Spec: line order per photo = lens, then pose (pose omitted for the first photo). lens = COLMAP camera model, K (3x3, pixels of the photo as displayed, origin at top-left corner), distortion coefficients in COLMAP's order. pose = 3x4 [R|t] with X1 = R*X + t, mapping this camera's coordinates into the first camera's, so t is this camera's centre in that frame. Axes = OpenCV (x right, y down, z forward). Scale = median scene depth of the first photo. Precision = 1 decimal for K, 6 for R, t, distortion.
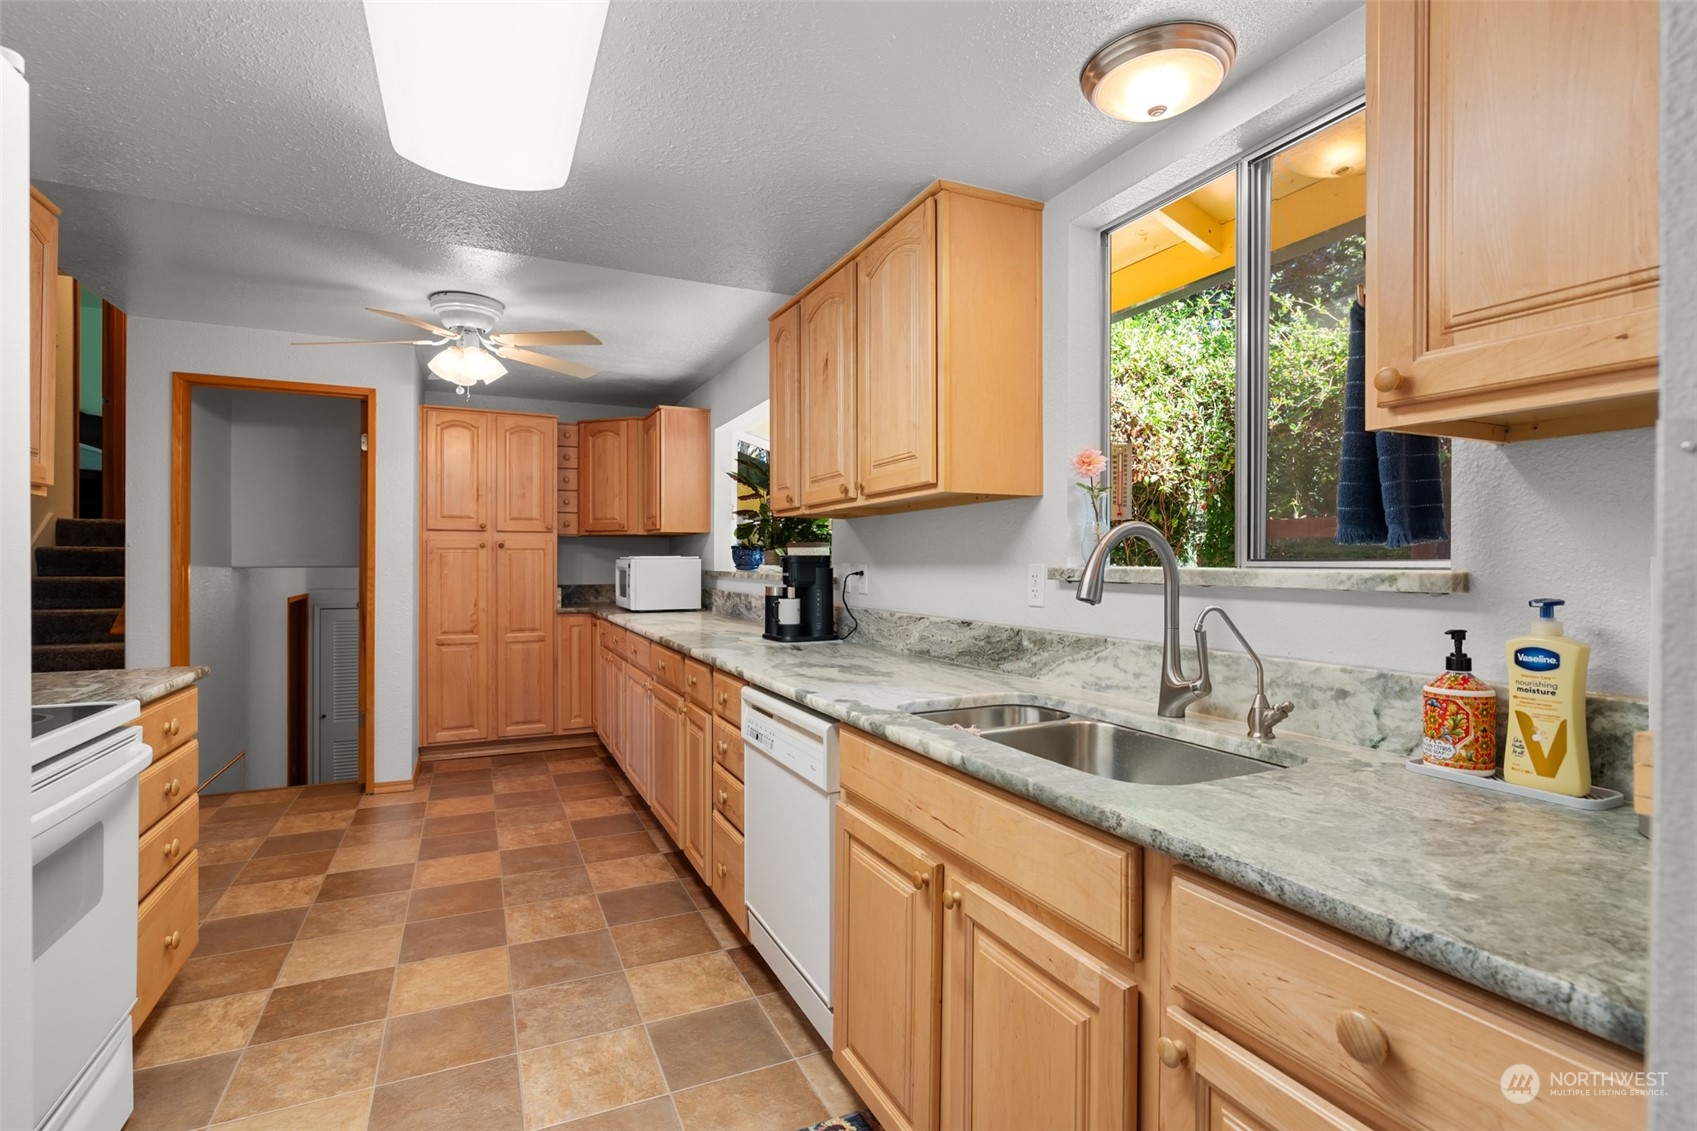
lens RADIAL K [[793.4, 0, 856.4], [0, 793.4, 574.5], [0, 0, 1]] dist [-0.021259, -0.000349]
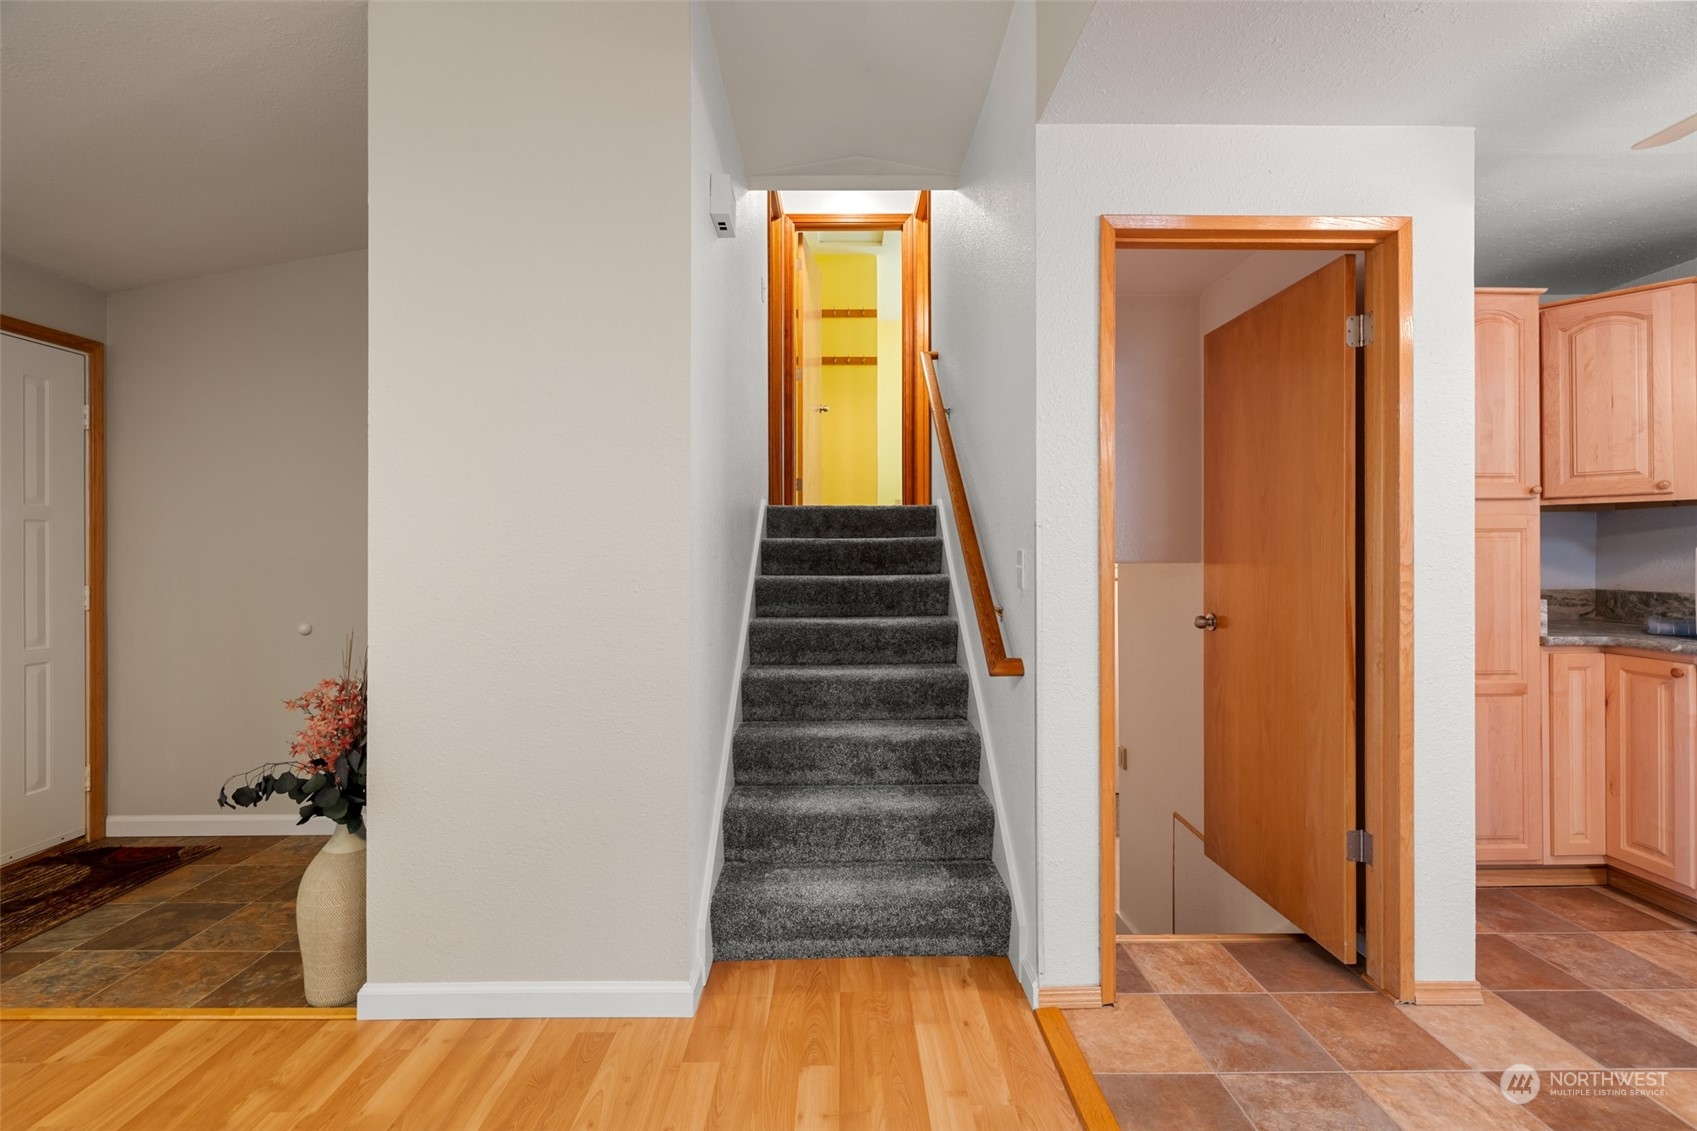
lens RADIAL K [[714.9, 0, 854.3], [0, 714.9, 556.3], [0, 0, 1]] dist [0.002557, -0.000867]
pose [[0.906329, -0.005572, -0.422537, -1.413145], [-0.000756, 0.999890, -0.014806, -0.013168], [0.422573, 0.013738, 0.906225, 0.785287]]
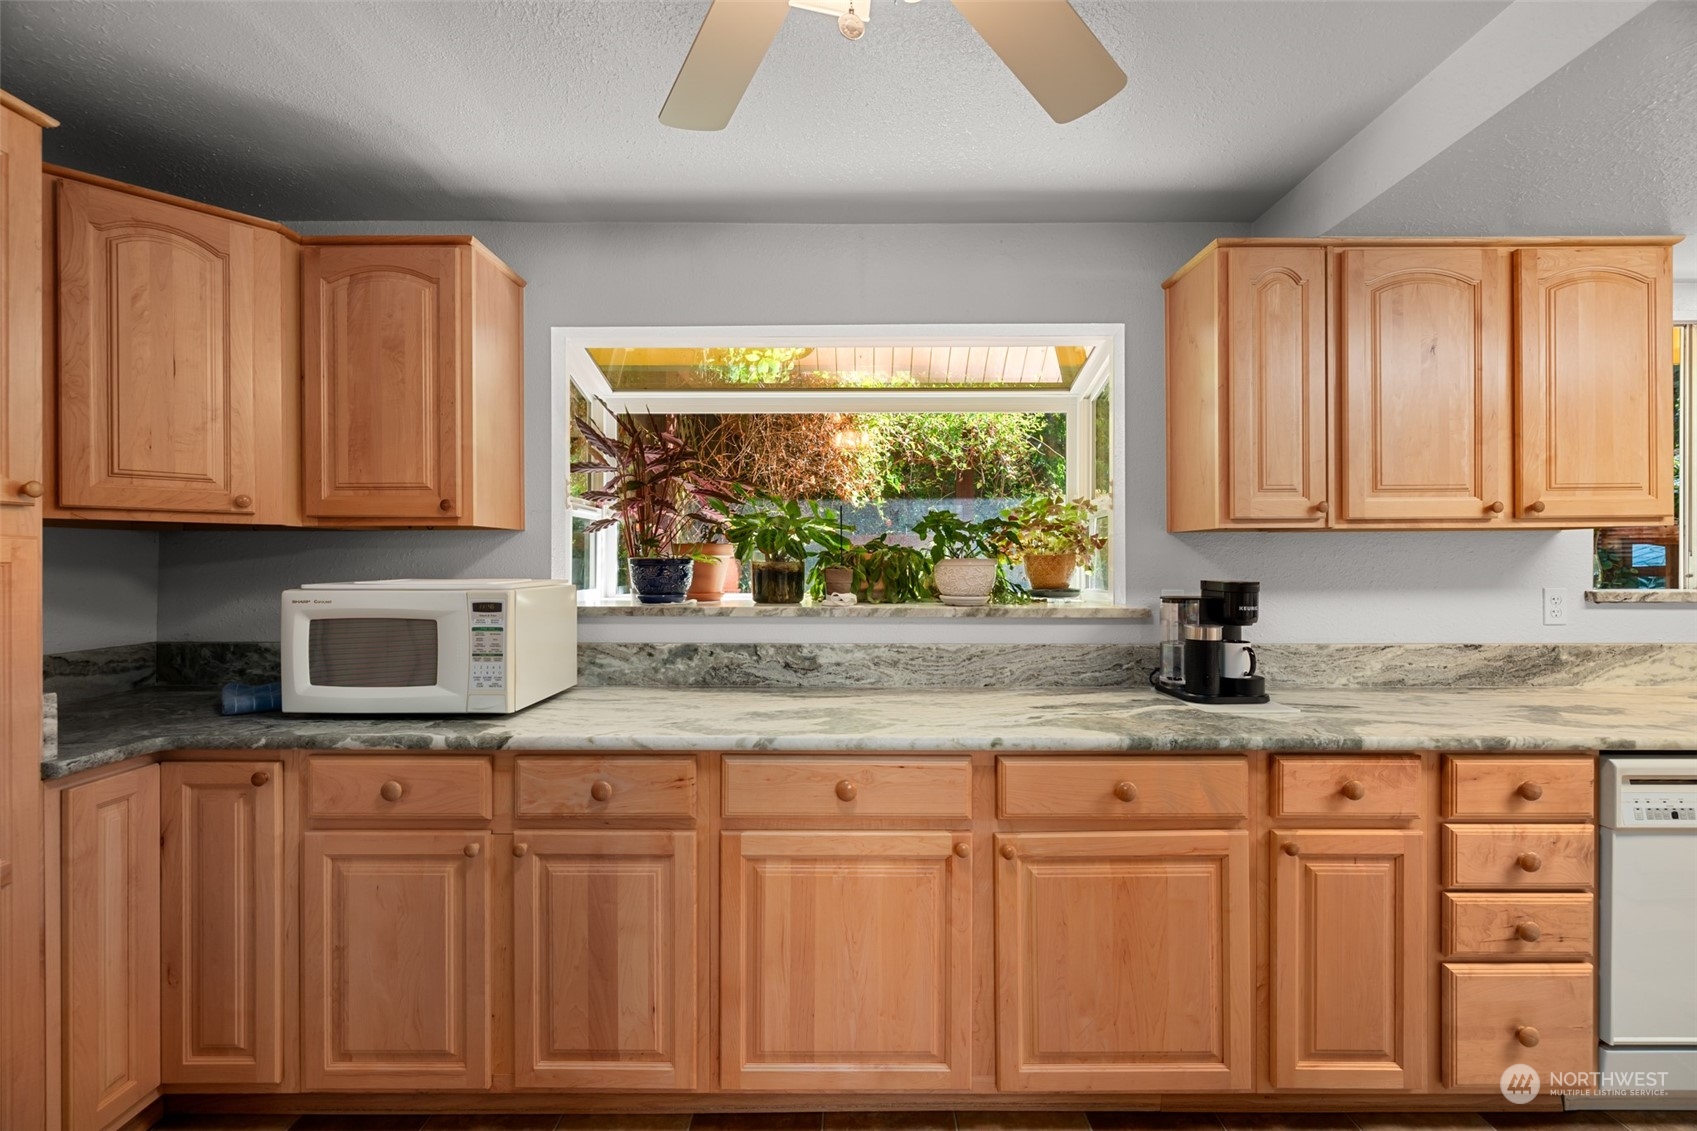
lens RADIAL K [[714.9, 0, 854.5], [0, 714.9, 562.3], [0, 0, 1]] dist [0.002557, -0.000867]
pose [[0.435273, -0.001970, 0.900296, -1.143983], [0.015910, 0.999858, -0.005504, -0.062140], [-0.900158, 0.016719, 0.435243, 1.412027]]
